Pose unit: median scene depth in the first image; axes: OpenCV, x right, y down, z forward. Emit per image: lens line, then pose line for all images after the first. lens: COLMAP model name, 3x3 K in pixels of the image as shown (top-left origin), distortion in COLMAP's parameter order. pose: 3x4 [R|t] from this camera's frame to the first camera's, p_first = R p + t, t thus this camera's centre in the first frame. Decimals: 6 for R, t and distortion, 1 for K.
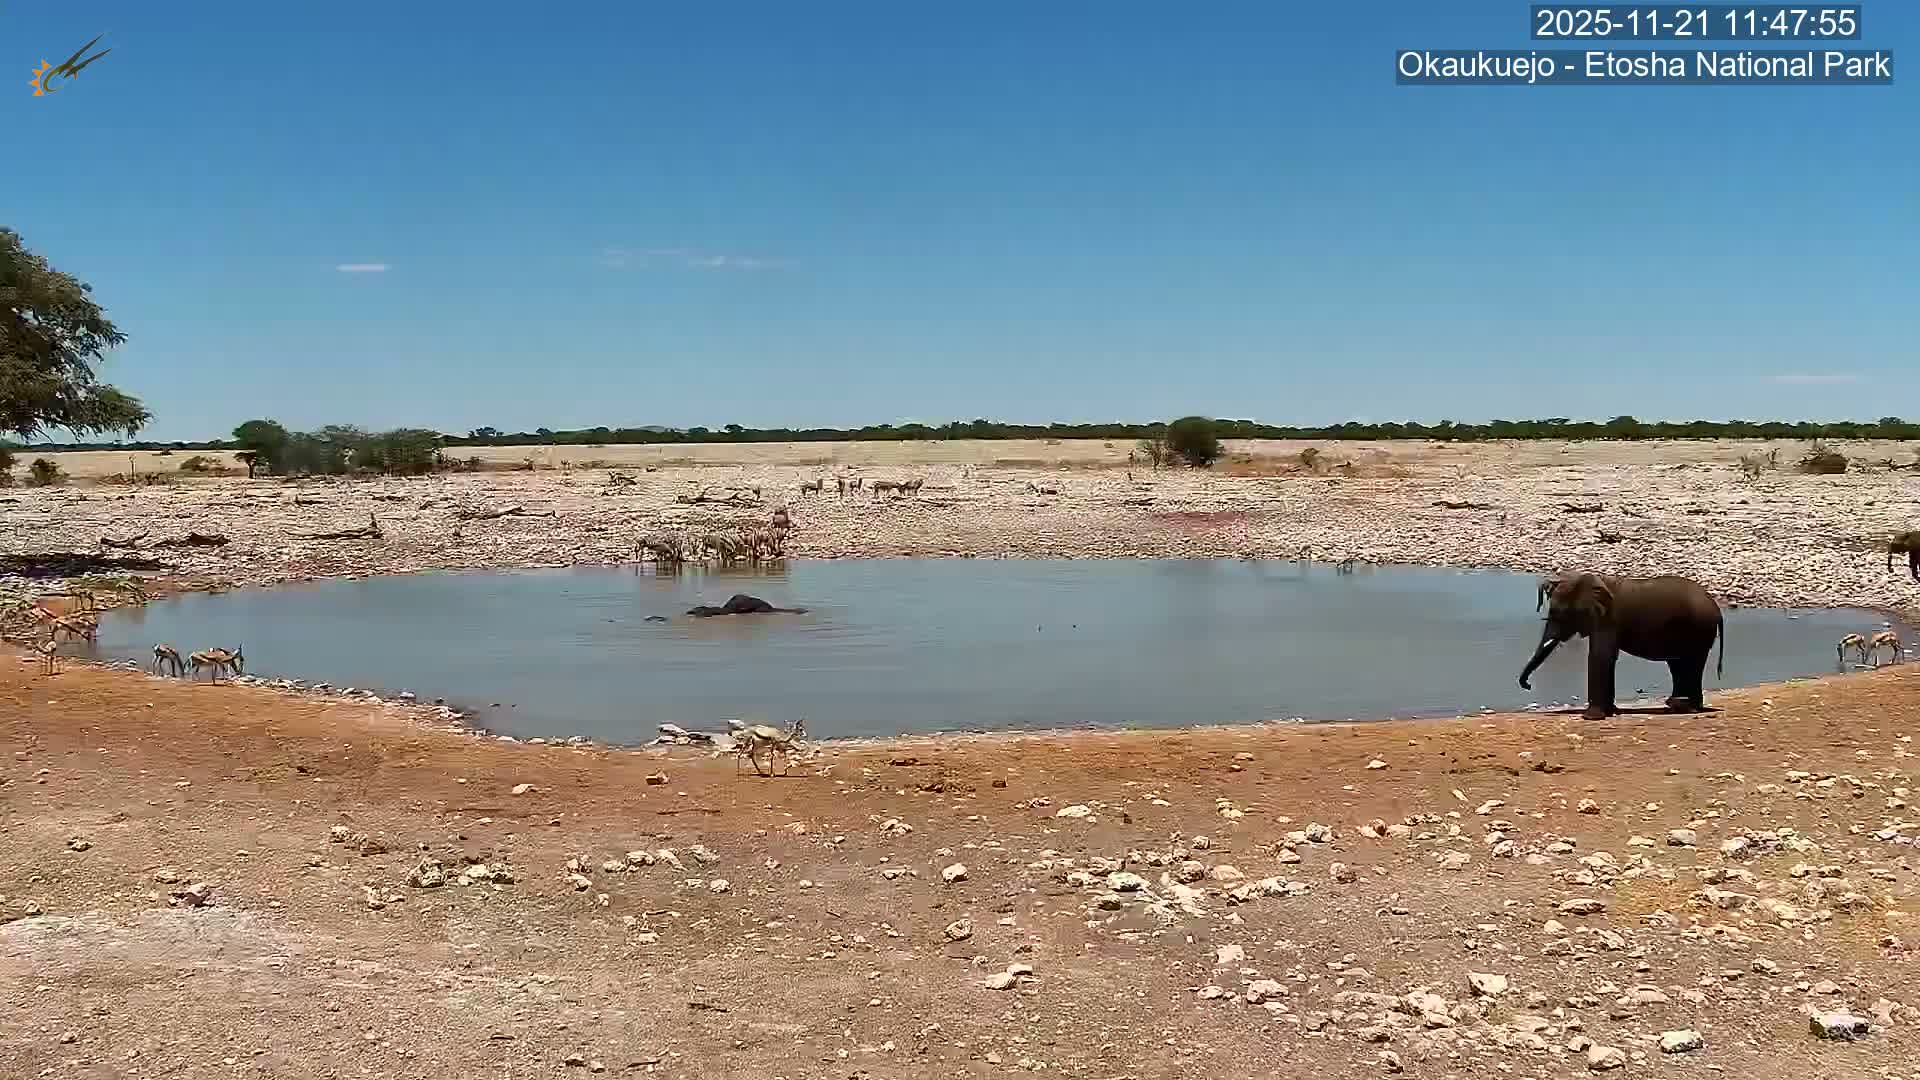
lens RADIAL K [[2467.1, 0, 974.4], [0, 2467.1, 532.0], [0, 0, 1]] dist [-0.130404, 0.000000]
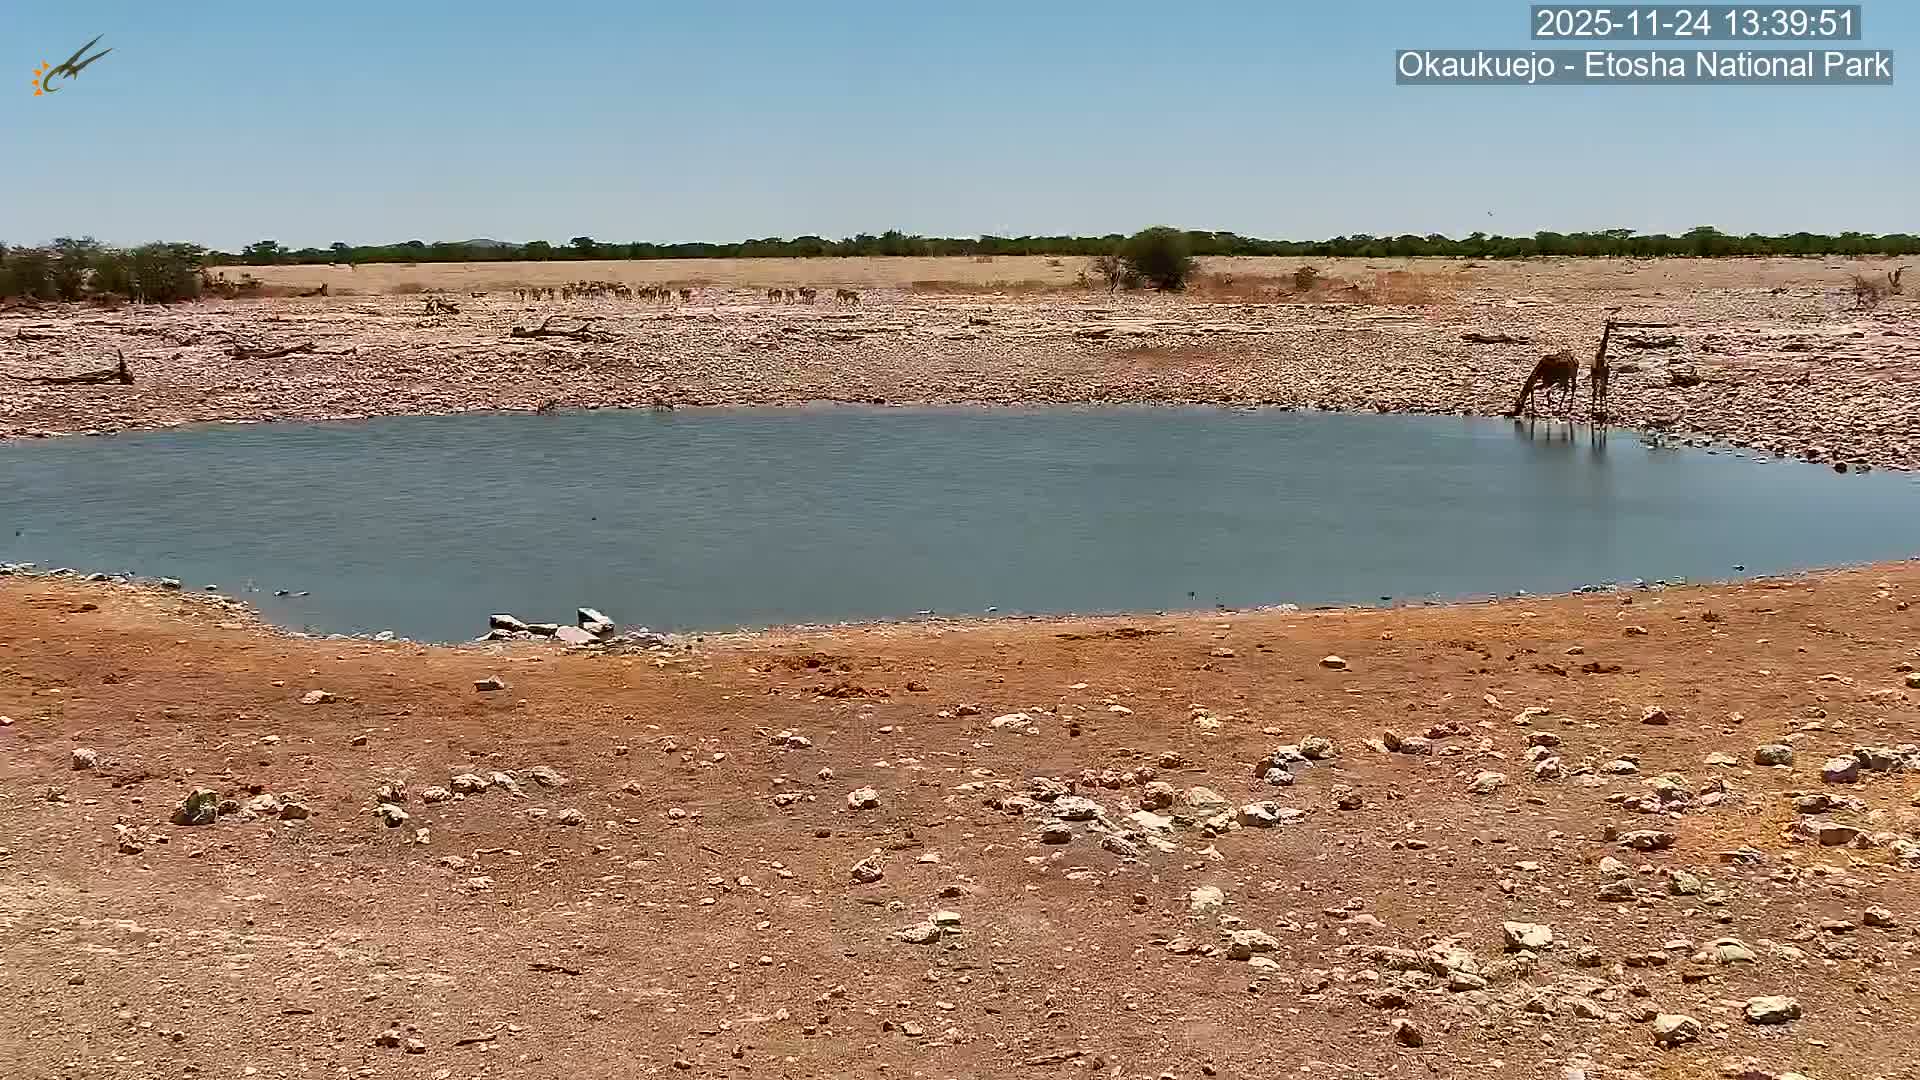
lens RADIAL K [[2467.1, 0, 939.3], [0, 2467.1, 511.9], [0, 0, 1]] dist [-0.130404, 0.000000]
pose [[0.999333, -0.003136, 0.036375, -0.012113], [0.001037, 0.998340, 0.057578, -0.000687], [-0.036495, -0.057502, 0.997678, 0.205682]]
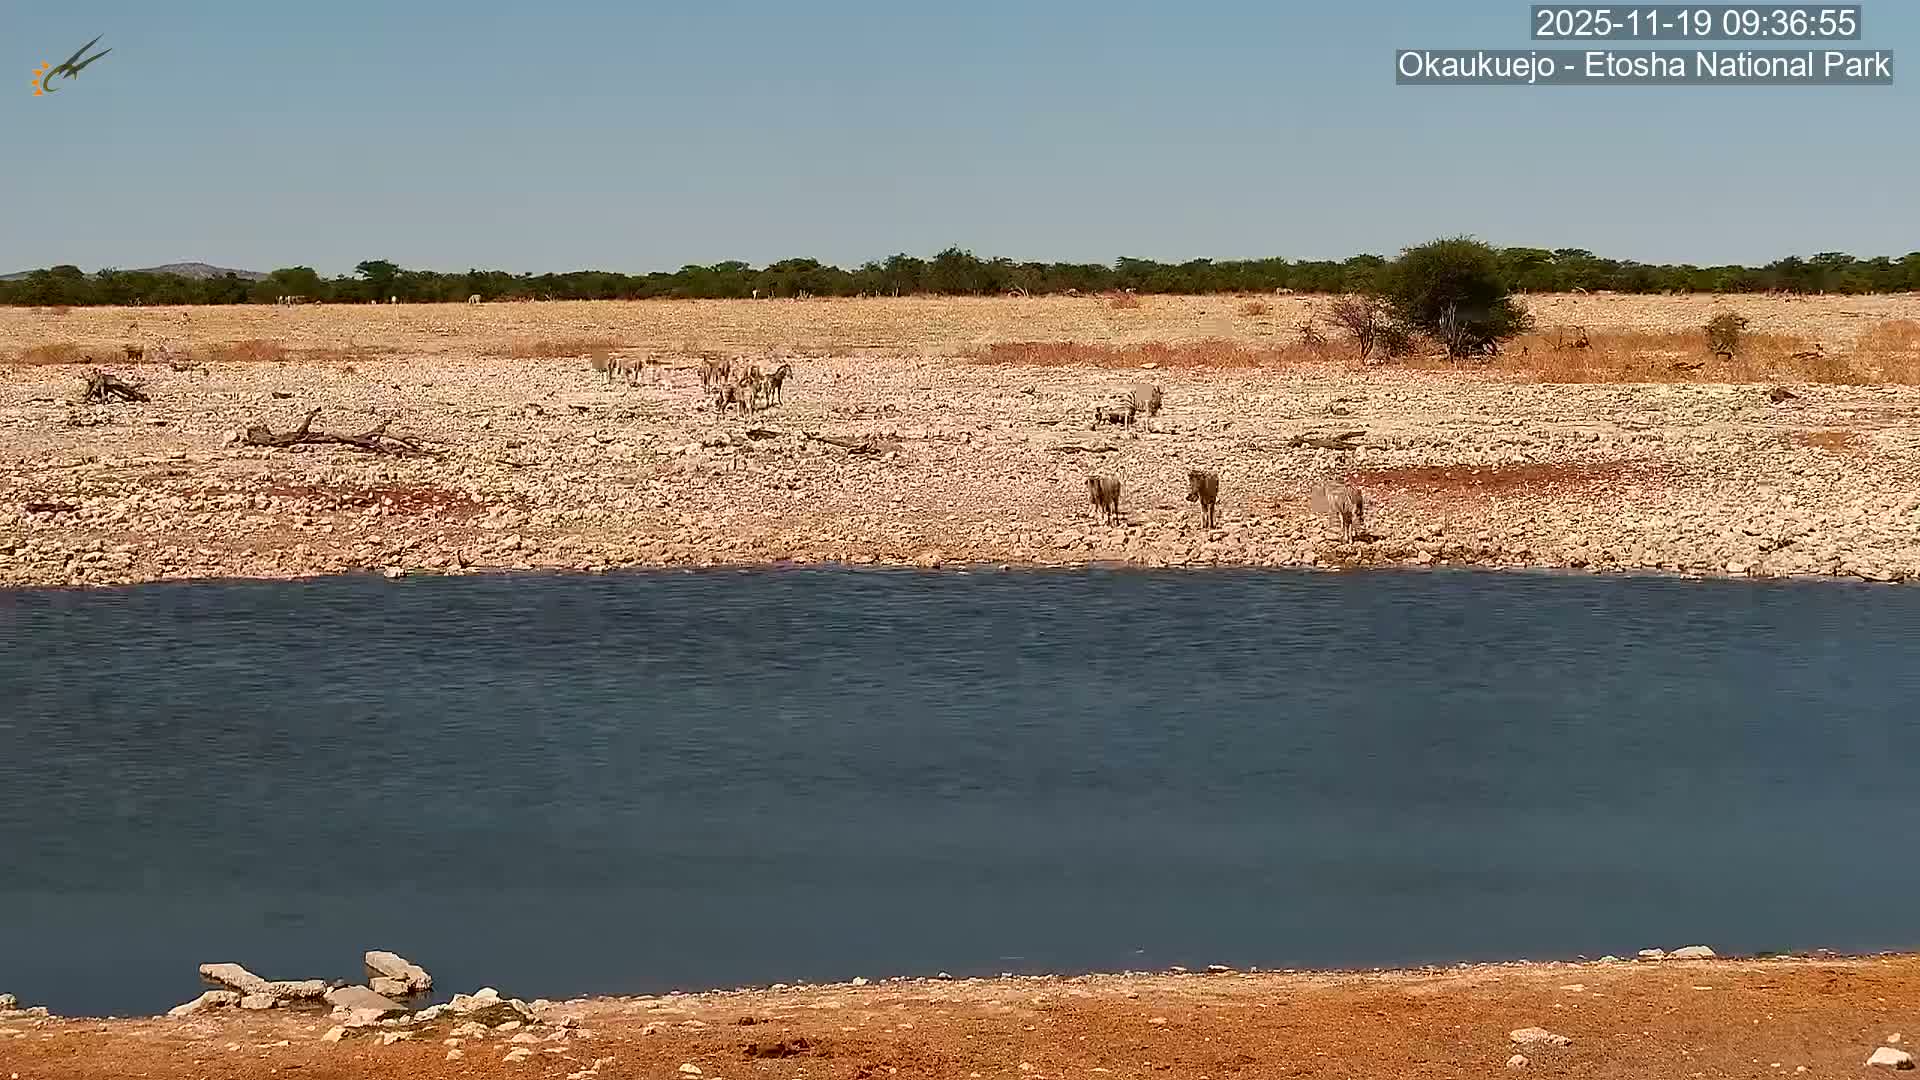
lens RADIAL K [[2467.1, 0, 951.2], [0, 2467.1, 534.1], [0, 0, 1]] dist [-0.130404, 0.000000]
pose [[0.999821, -0.001176, 0.018860, -0.006485], [0.001048, 0.999976, 0.006799, 0.001177], [-0.018868, -0.006778, 0.999799, 0.585107]]
